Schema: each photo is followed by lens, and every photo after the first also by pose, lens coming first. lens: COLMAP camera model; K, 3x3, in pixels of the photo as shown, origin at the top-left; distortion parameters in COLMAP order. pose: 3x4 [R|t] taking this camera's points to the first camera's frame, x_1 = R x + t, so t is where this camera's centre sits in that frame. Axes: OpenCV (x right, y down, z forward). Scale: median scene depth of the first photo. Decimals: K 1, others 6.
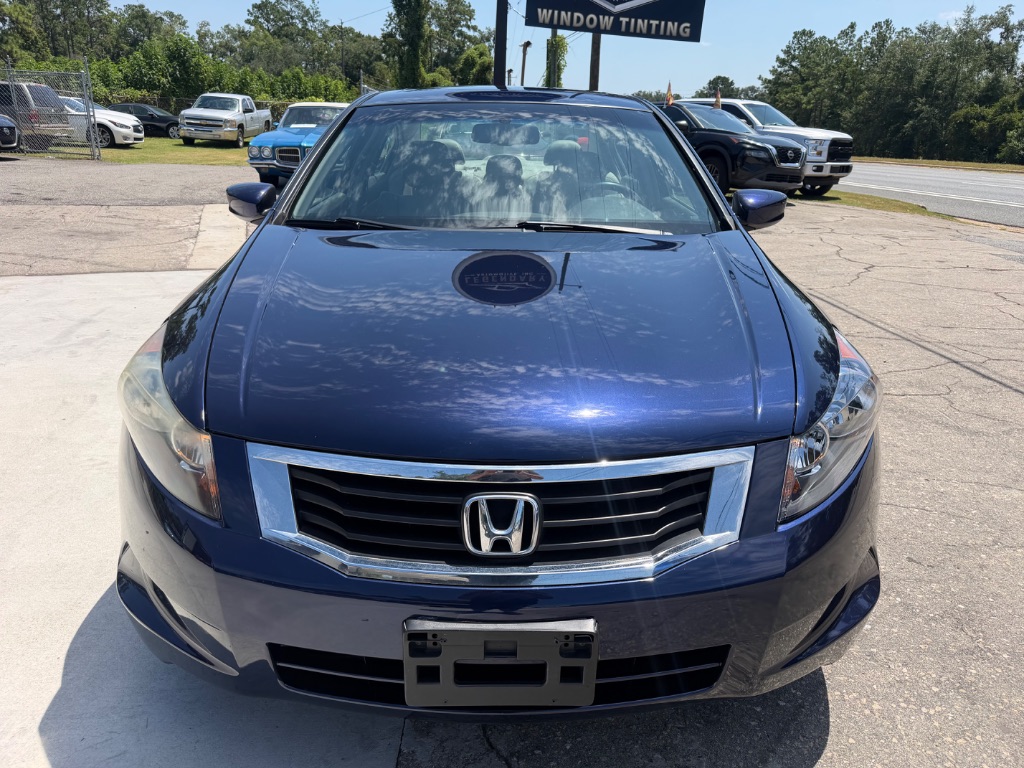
lens RADIAL K [[734.0, 0, 507.4], [0, 734.0, 388.3], [0, 0, 1]] dist [0.012294, -0.024129]
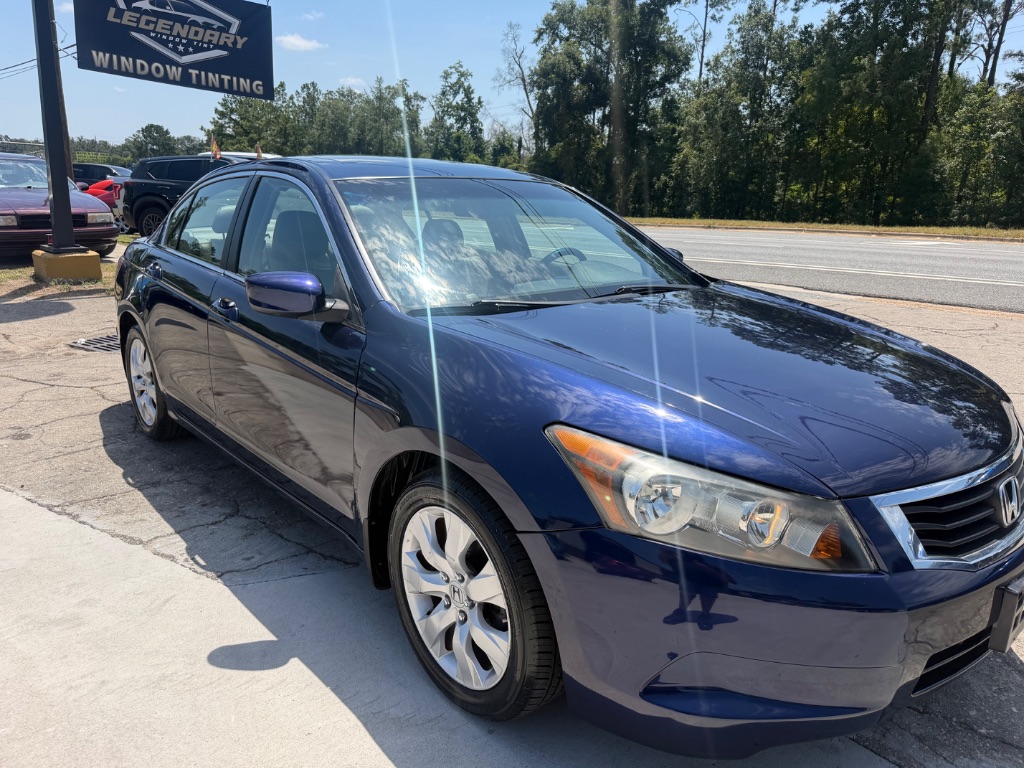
lens RADIAL K [[734.0, 0, 506.5], [0, 734.0, 391.9], [0, 0, 1]] dist [0.012294, -0.024129]
pose [[0.764632, -0.172516, 0.620947, -0.029256], [0.207053, 0.978186, 0.016802, -0.004445], [-0.610300, 0.115721, 0.783672, 0.008607]]
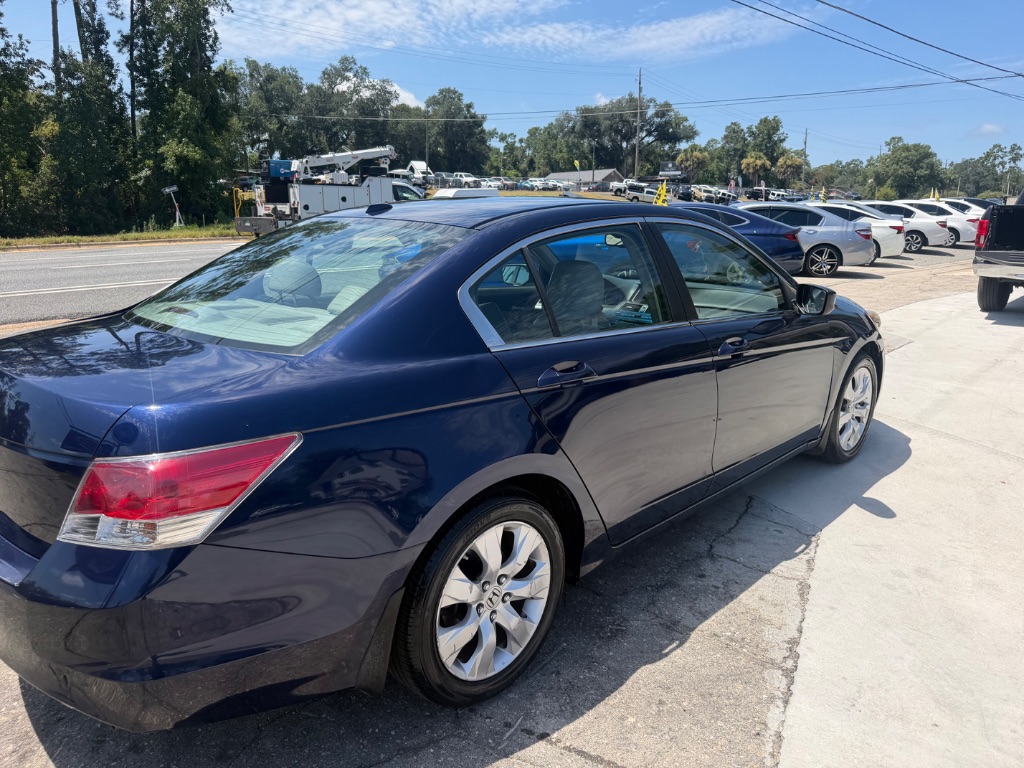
lens RADIAL K [[734.0, 0, 516.8], [0, 734.0, 390.8], [0, 0, 1]] dist [0.012294, -0.024129]
pose [[-0.719224, -0.183822, 0.670020, -0.035551], [0.217268, 0.856492, 0.468205, -0.034135], [-0.659933, 0.482318, -0.576071, 0.089204]]
